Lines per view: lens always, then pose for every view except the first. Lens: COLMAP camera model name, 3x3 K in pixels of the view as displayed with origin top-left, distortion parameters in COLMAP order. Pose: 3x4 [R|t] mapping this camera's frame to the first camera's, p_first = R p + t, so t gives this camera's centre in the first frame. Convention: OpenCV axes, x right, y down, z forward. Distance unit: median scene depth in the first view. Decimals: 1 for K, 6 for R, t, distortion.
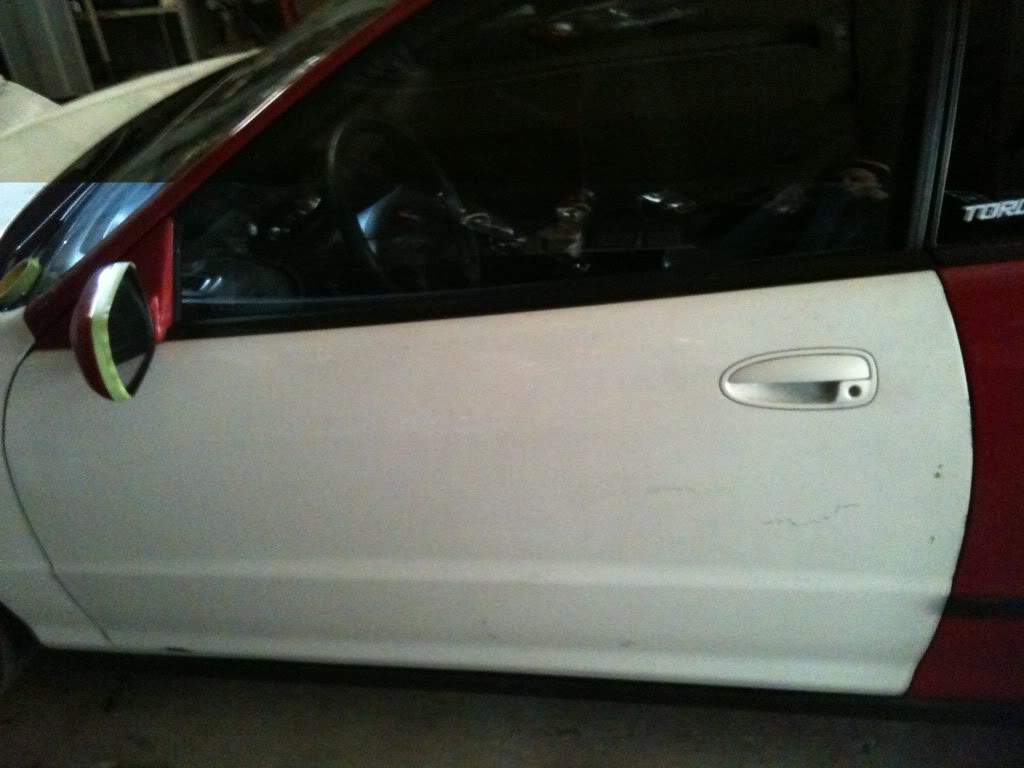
lens RADIAL K [[846.8, 0, 512.6], [0, 846.8, 385.2], [0, 0, 1]] dist [0.049225, 0.003656]
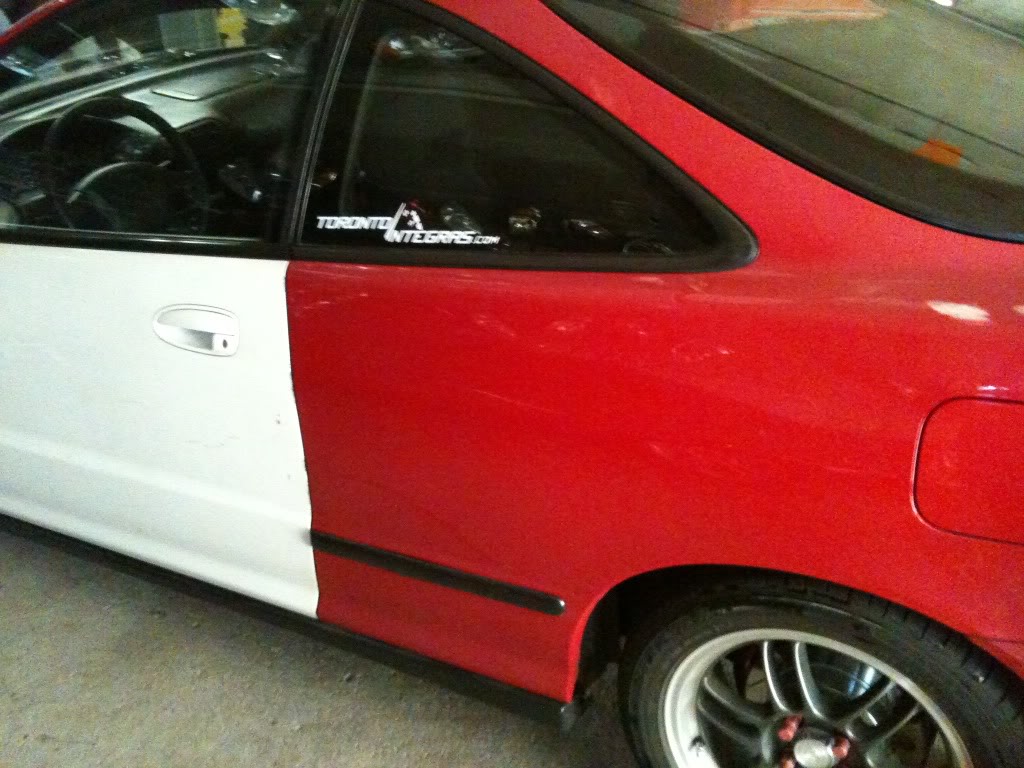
lens RADIAL K [[857.9, 0, 512.0], [0, 857.9, 382.4], [0, 0, 1]] dist [-0.006066, -0.006121]
pose [[0.965629, 0.195632, -0.171140, 1.034505], [-0.199462, 0.979891, -0.005311, -0.015022], [0.166659, 0.039265, 0.985232, -0.196100]]
